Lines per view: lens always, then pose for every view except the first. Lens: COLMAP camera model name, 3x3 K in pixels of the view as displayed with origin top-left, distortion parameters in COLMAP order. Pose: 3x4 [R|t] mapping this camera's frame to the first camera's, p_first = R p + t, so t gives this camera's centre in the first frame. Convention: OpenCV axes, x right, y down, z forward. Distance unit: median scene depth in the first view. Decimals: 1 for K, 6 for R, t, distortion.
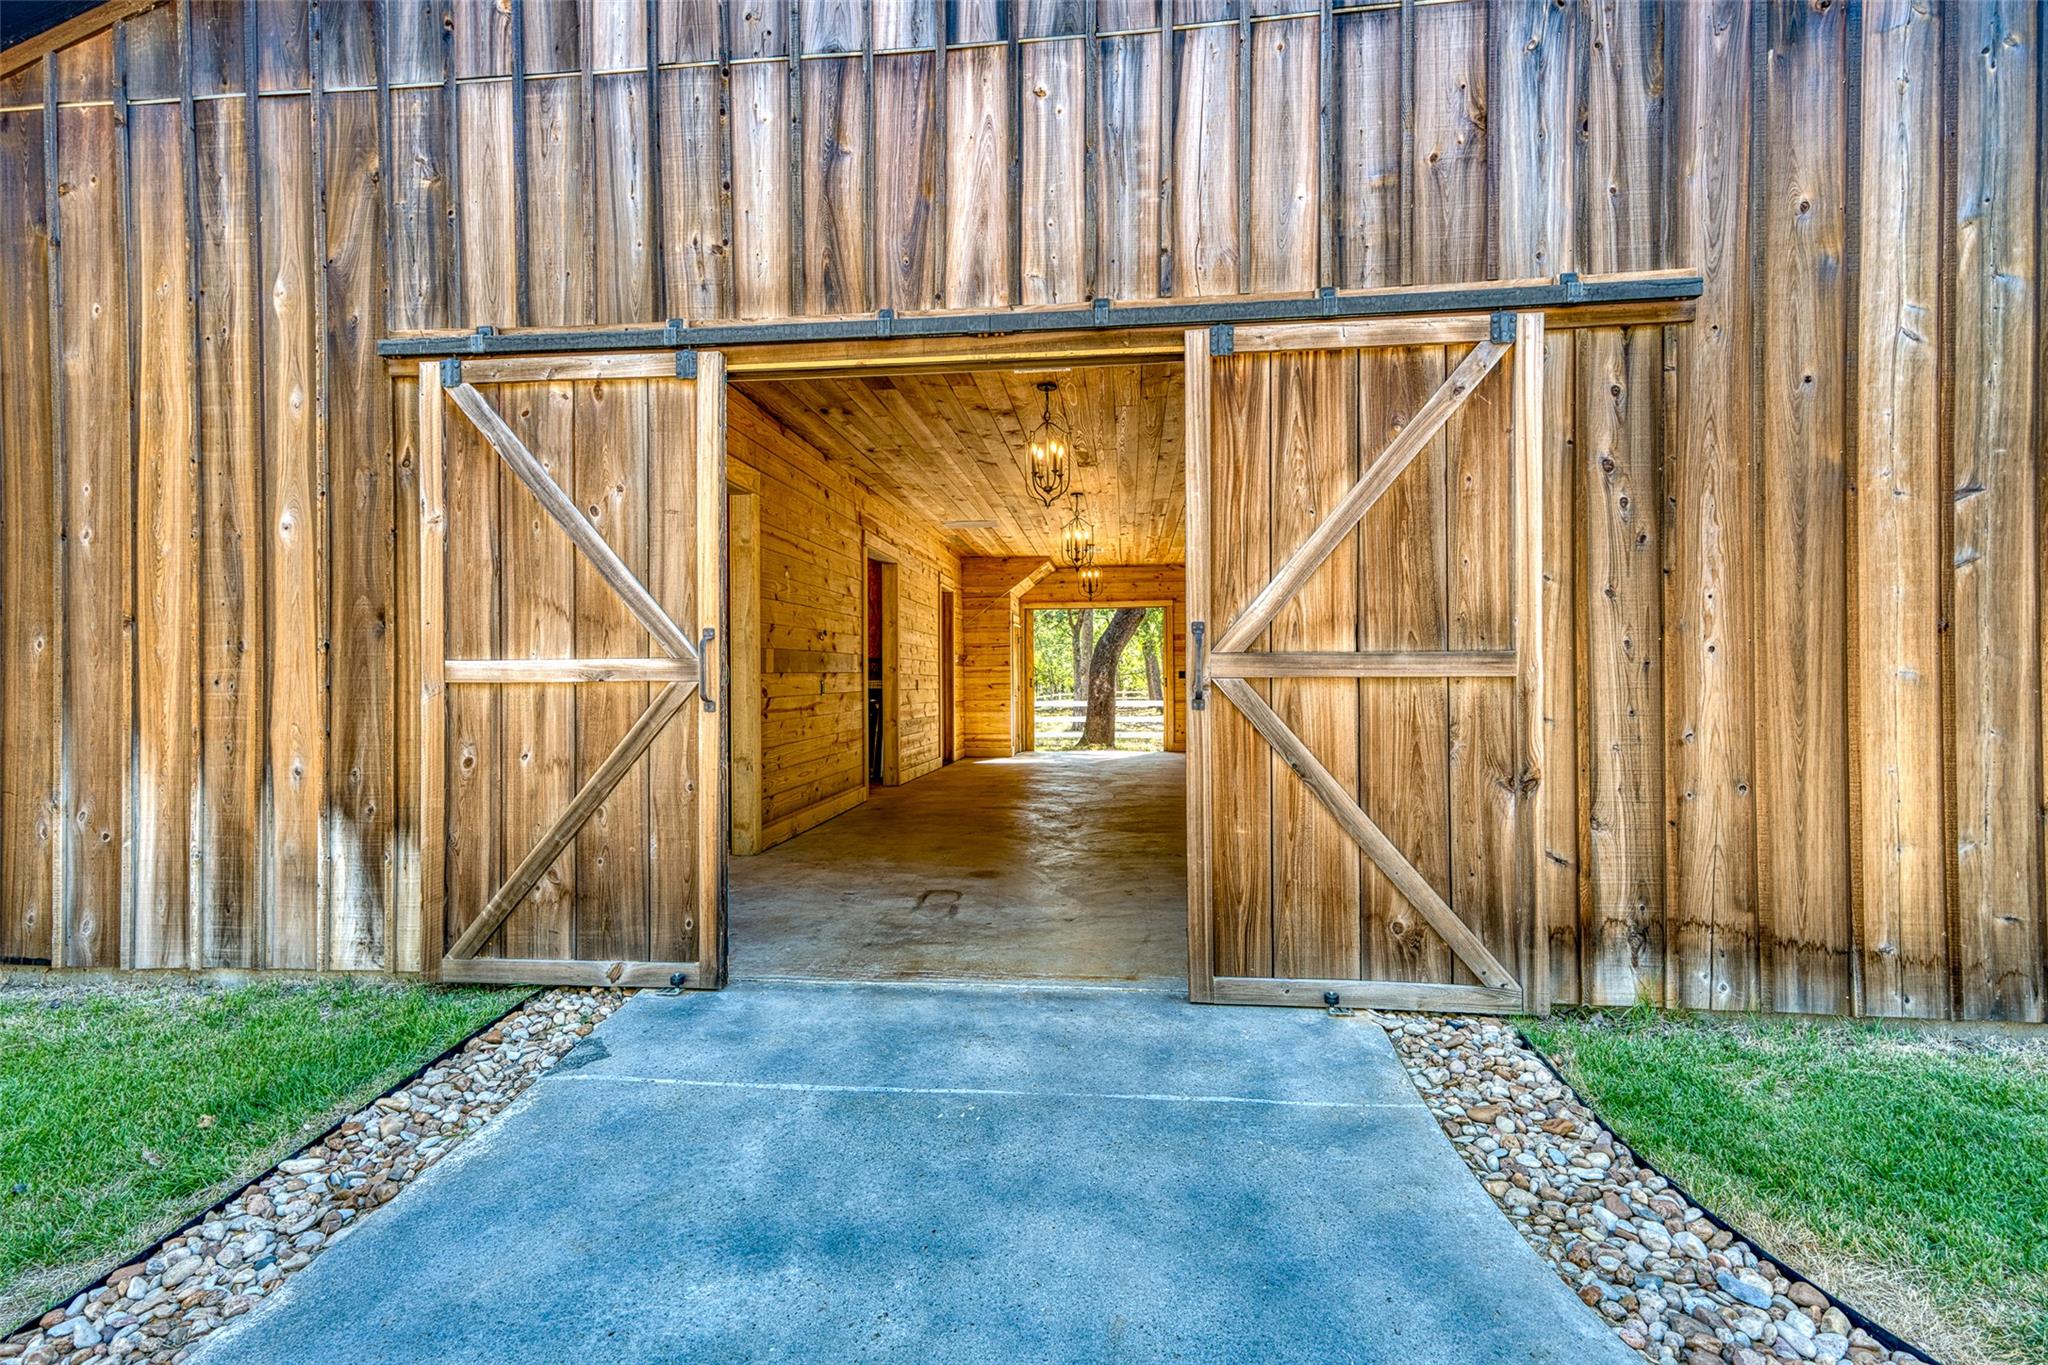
lens RADIAL K [[972.5, 0, 1024.0], [0, 972.5, 682.5], [0, 0, 1]] dist [0.013716, 0.000215]
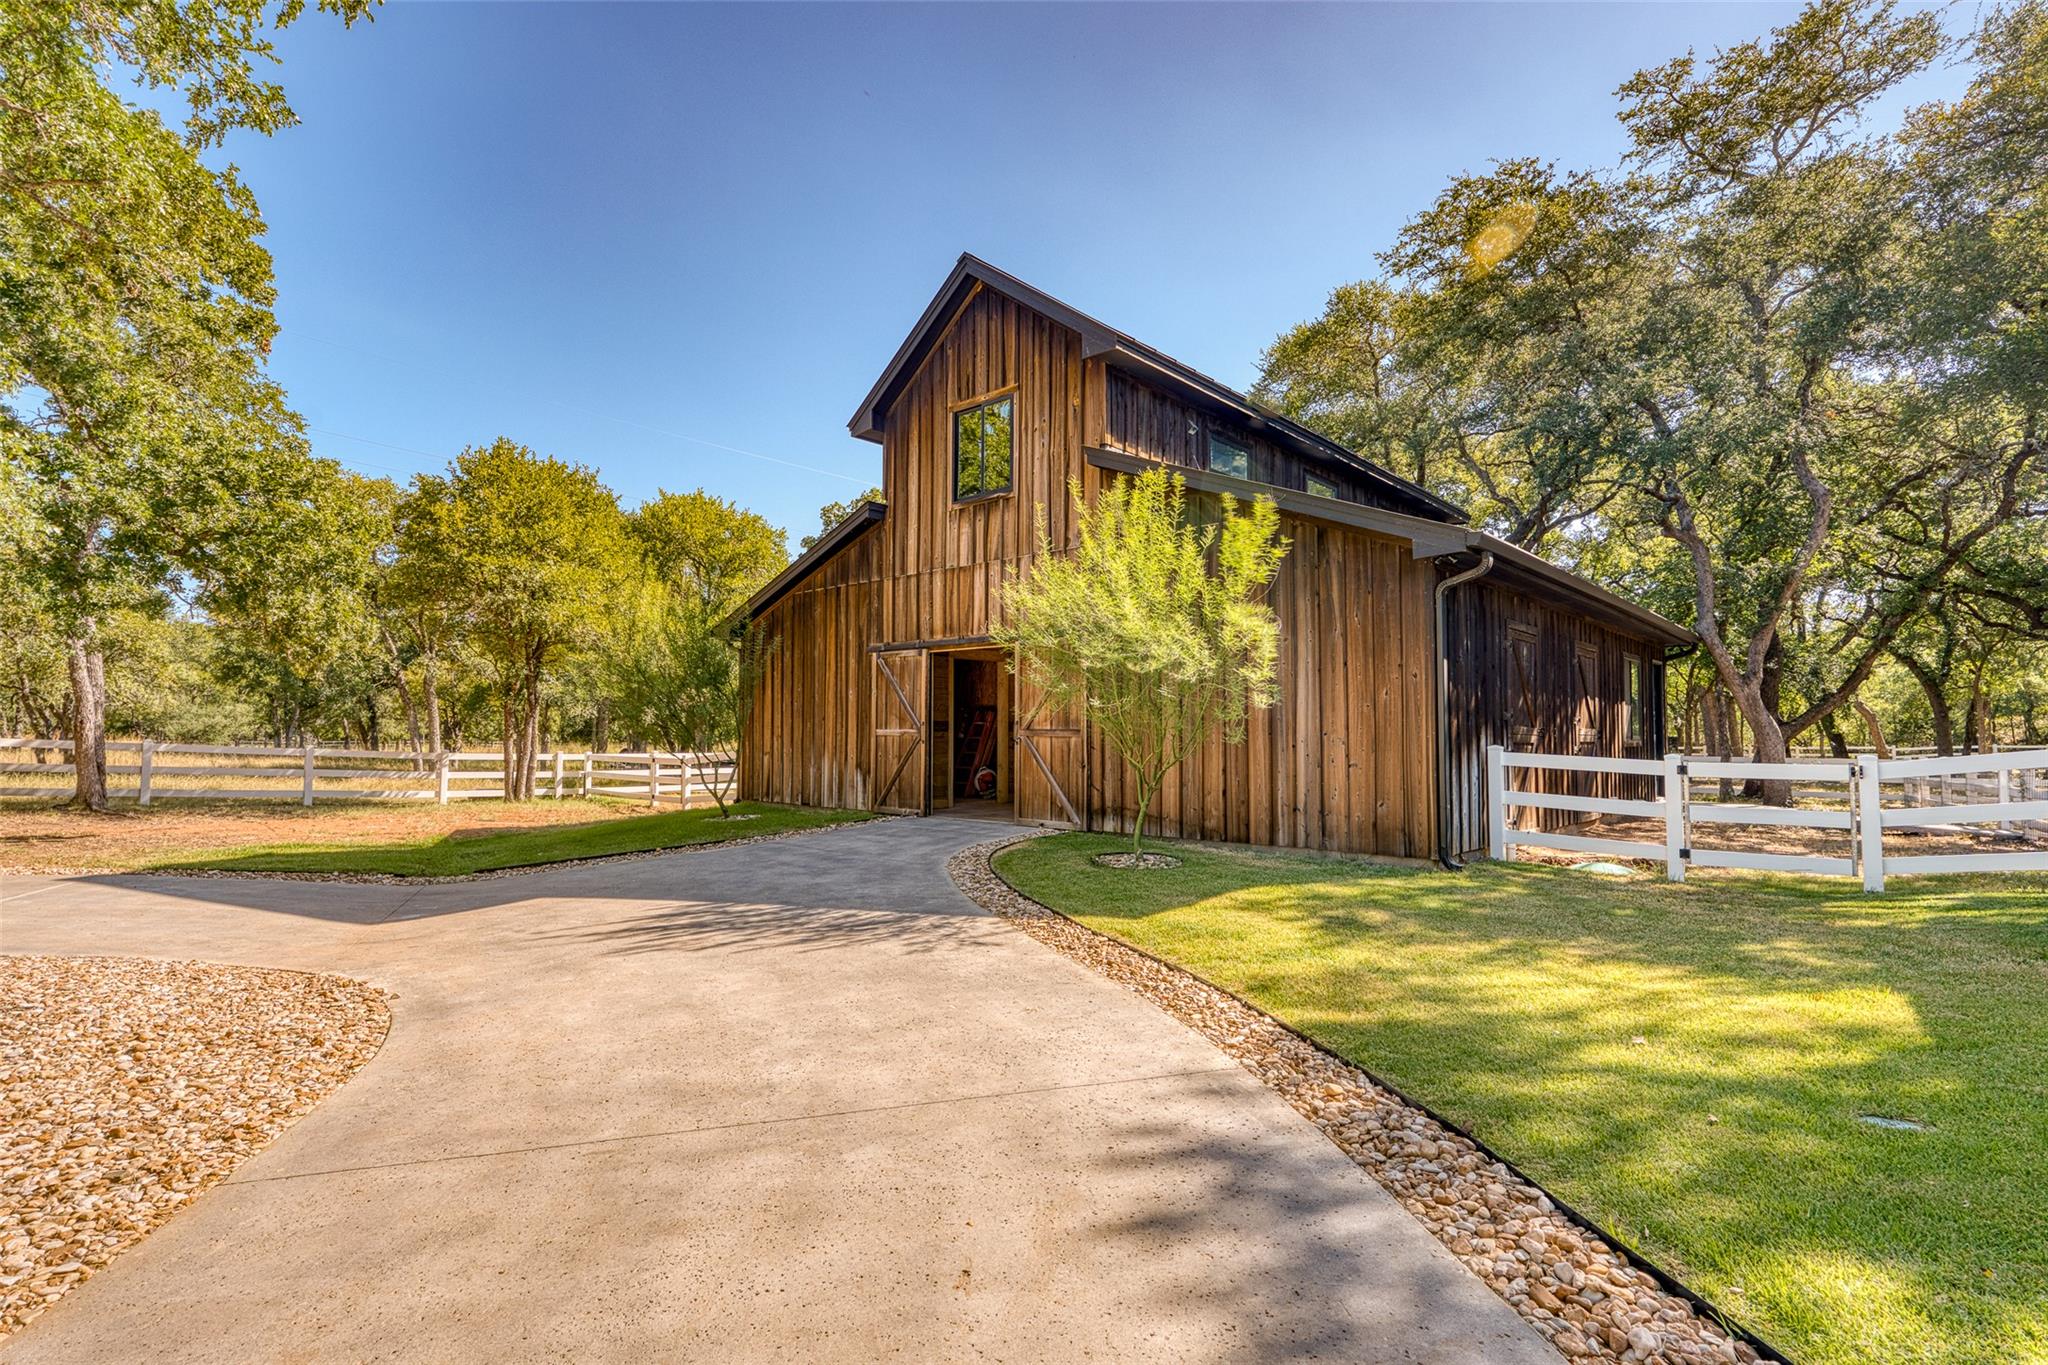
lens RADIAL K [[972.5, 0, 1024.0], [0, 972.5, 682.5], [0, 0, 1]] dist [0.013716, 0.000215]
pose [[0.807728, -0.021989, -0.589146, 2.168065], [-0.007695, 0.998826, -0.047830, -0.028248], [0.589506, 0.043167, 0.806610, -1.783345]]
